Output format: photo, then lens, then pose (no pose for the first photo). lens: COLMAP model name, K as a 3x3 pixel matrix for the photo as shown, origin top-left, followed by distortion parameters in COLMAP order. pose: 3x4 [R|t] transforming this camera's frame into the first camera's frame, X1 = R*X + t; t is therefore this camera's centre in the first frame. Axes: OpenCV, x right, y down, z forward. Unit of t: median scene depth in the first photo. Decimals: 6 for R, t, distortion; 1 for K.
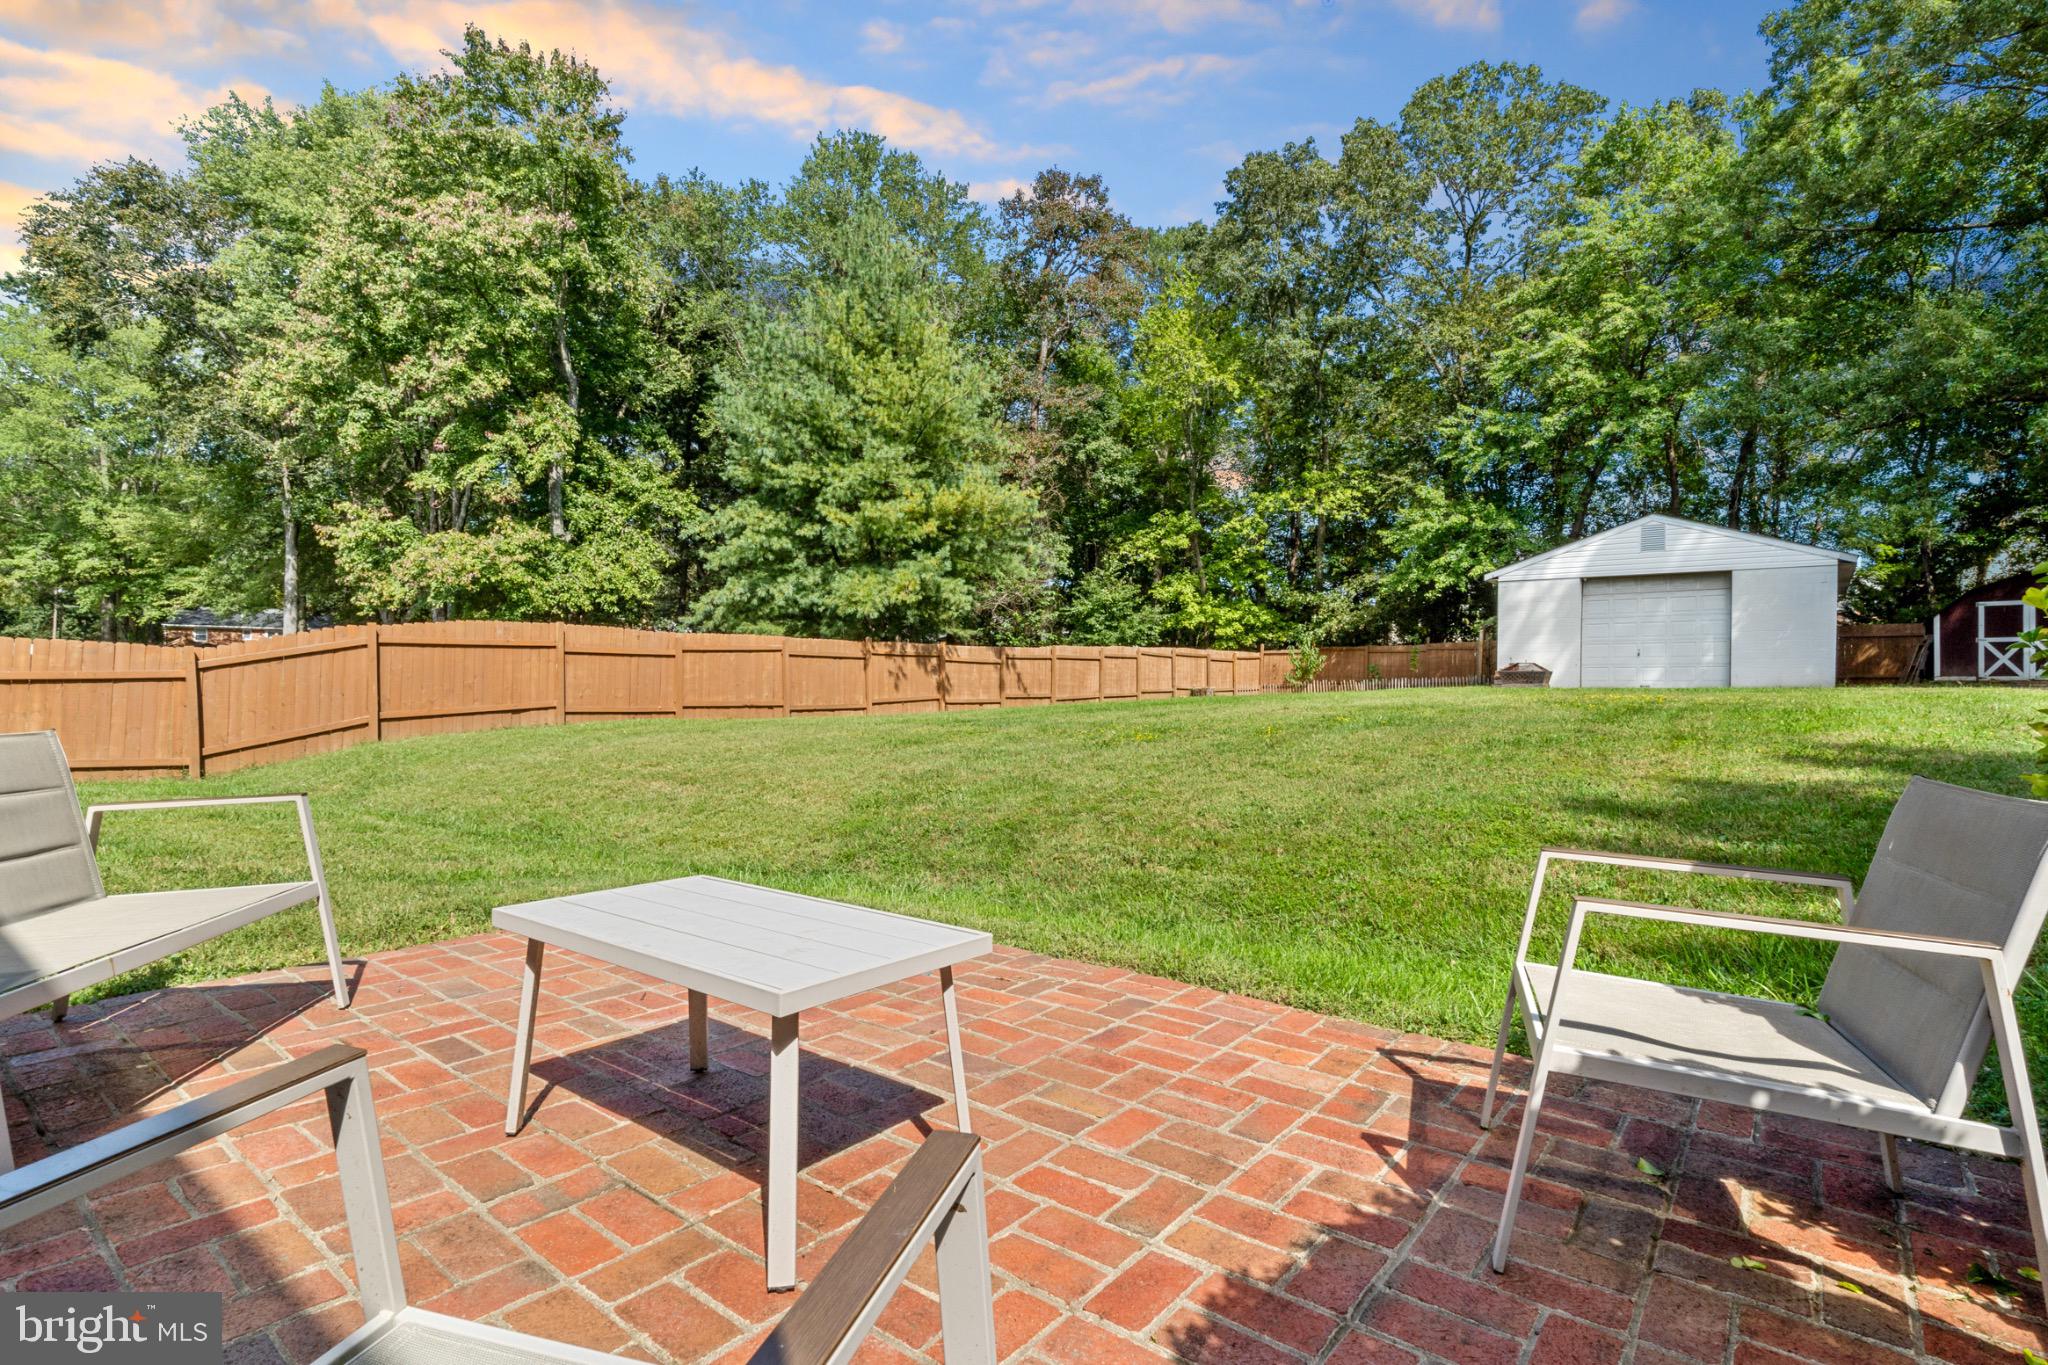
lens RADIAL K [[992.4, 0, 1026.6], [0, 992.4, 675.7], [0, 0, 1]] dist [-0.001616, -0.002092]
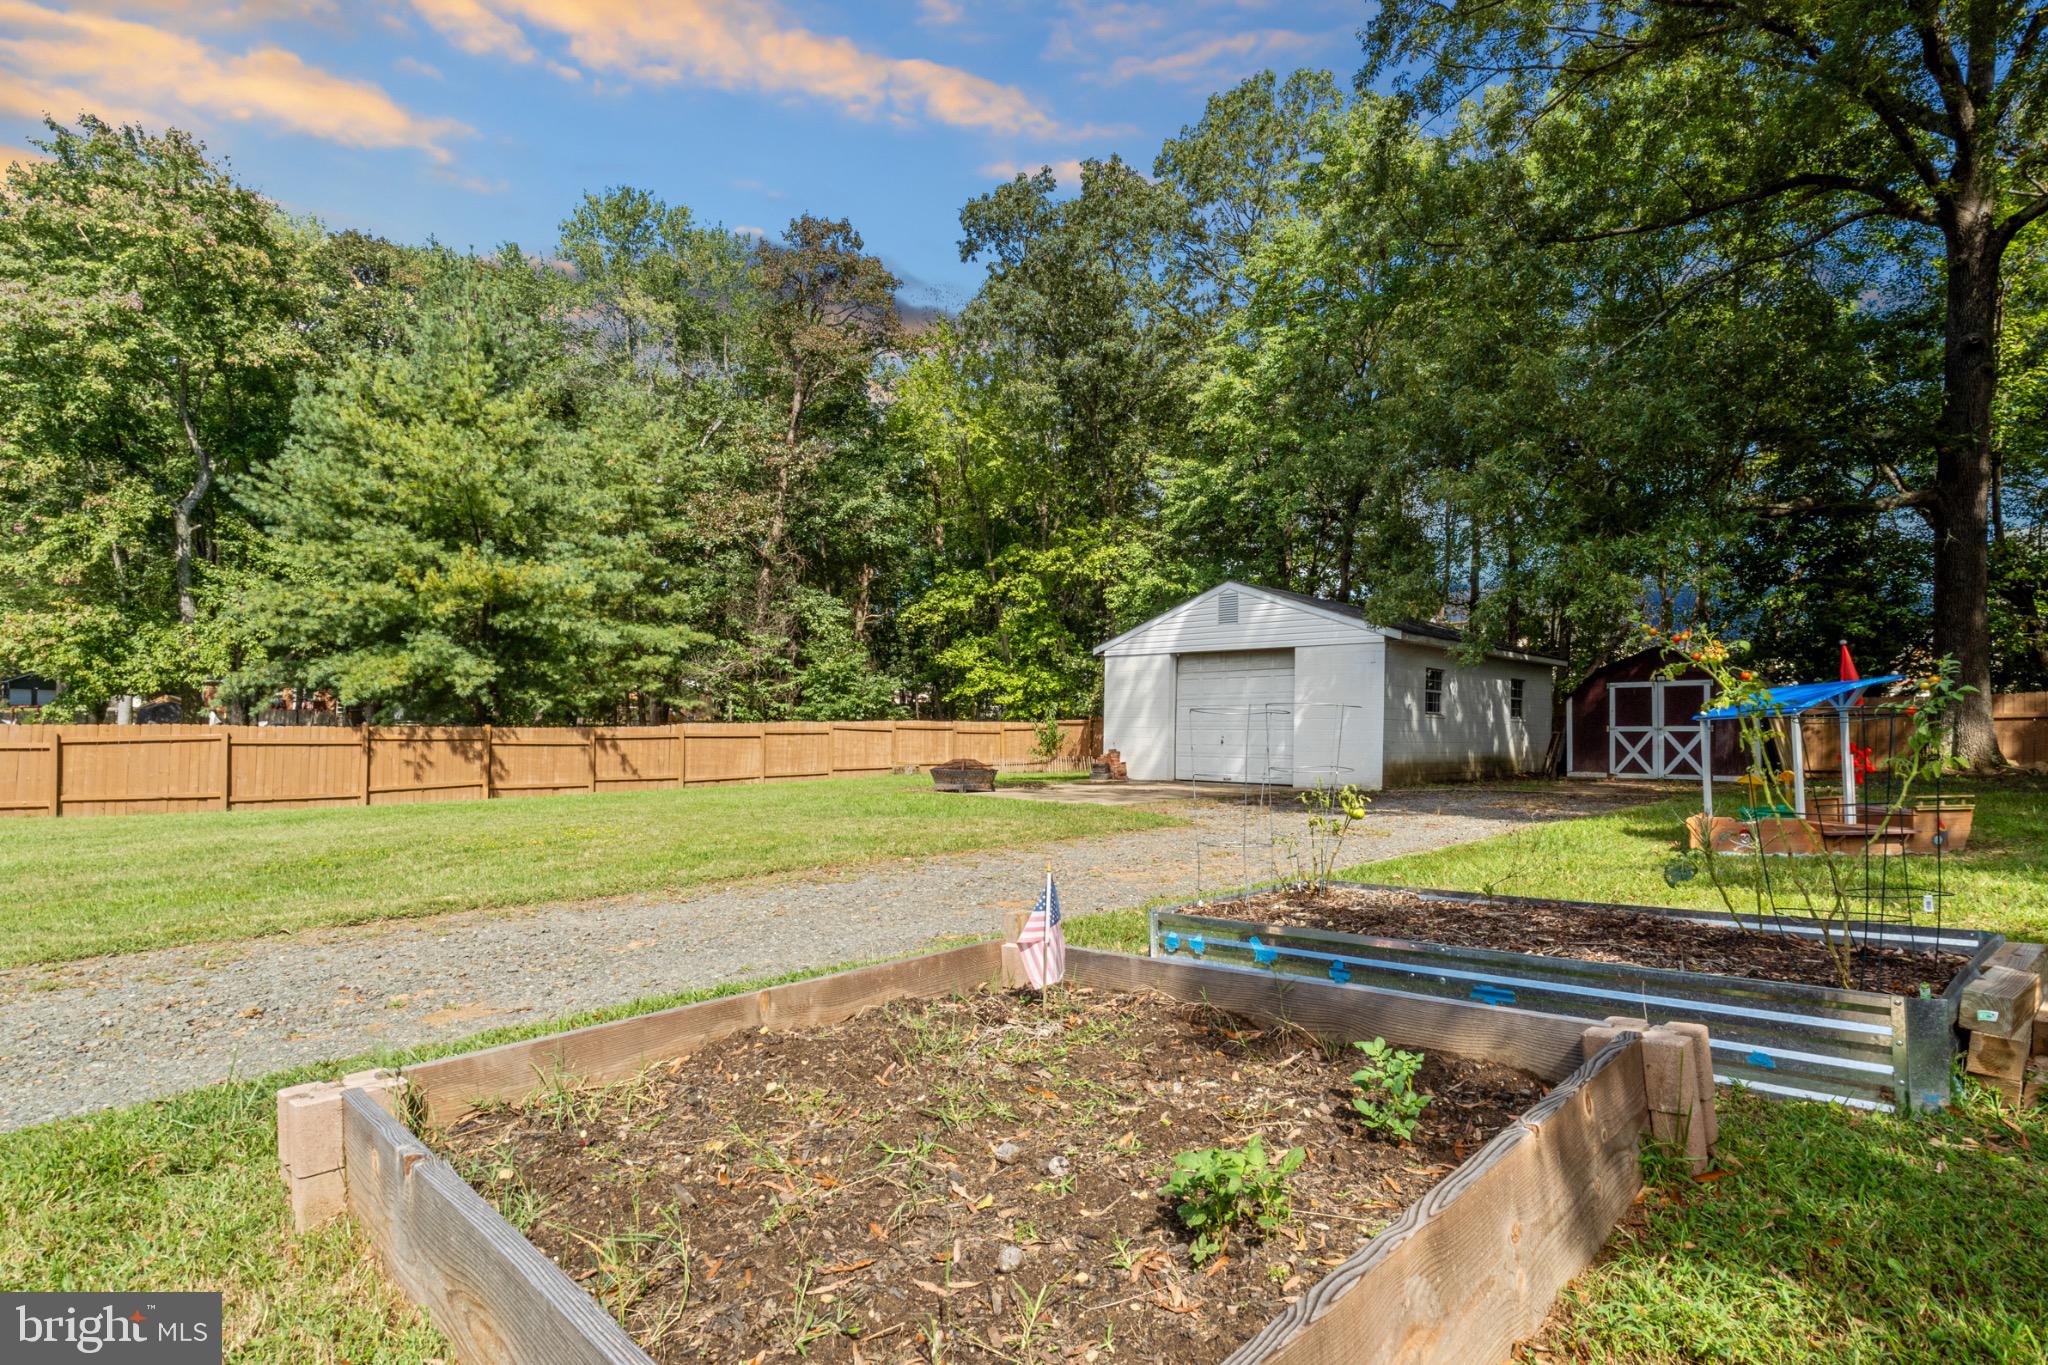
lens RADIAL K [[992.4, 0, 1049.3], [0, 992.4, 719.8], [0, 0, 1]] dist [-0.001616, -0.002092]
pose [[0.994218, 0.002164, -0.107354, 0.487223], [-0.002293, 0.999997, -0.001080, -0.034683], [0.107352, 0.001319, 0.994220, 0.101002]]
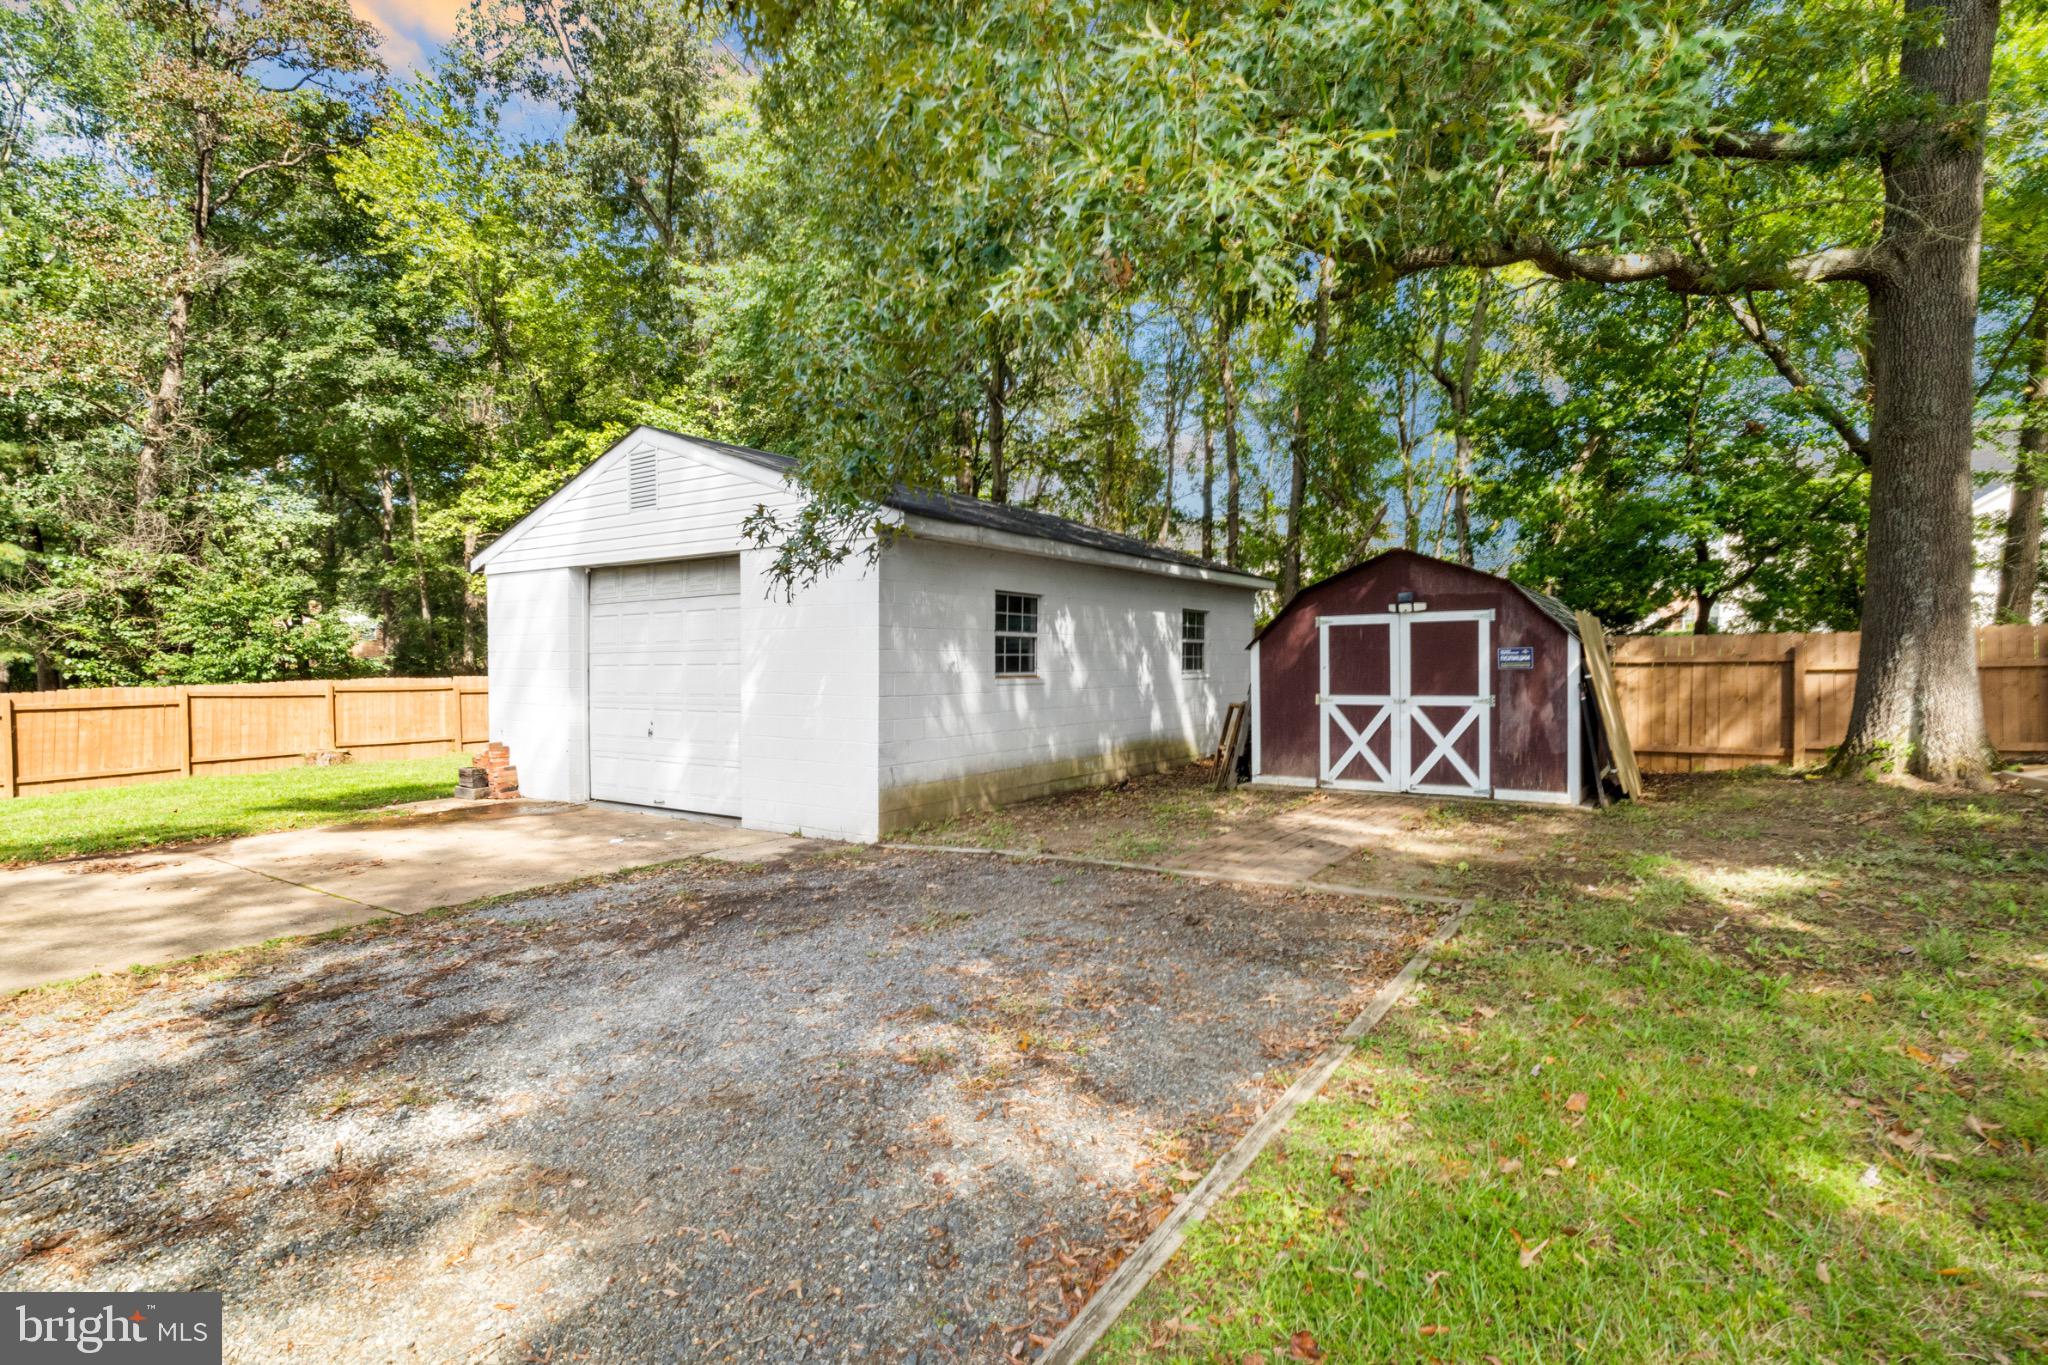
lens RADIAL K [[992.4, 0, 1009.0], [0, 992.4, 682.1], [0, 0, 1]] dist [-0.001616, -0.002092]
pose [[0.998011, -0.013486, 0.061574, 0.658762], [0.011723, 0.999514, 0.028895, -0.049272], [-0.061934, -0.028116, 0.997684, 0.457254]]
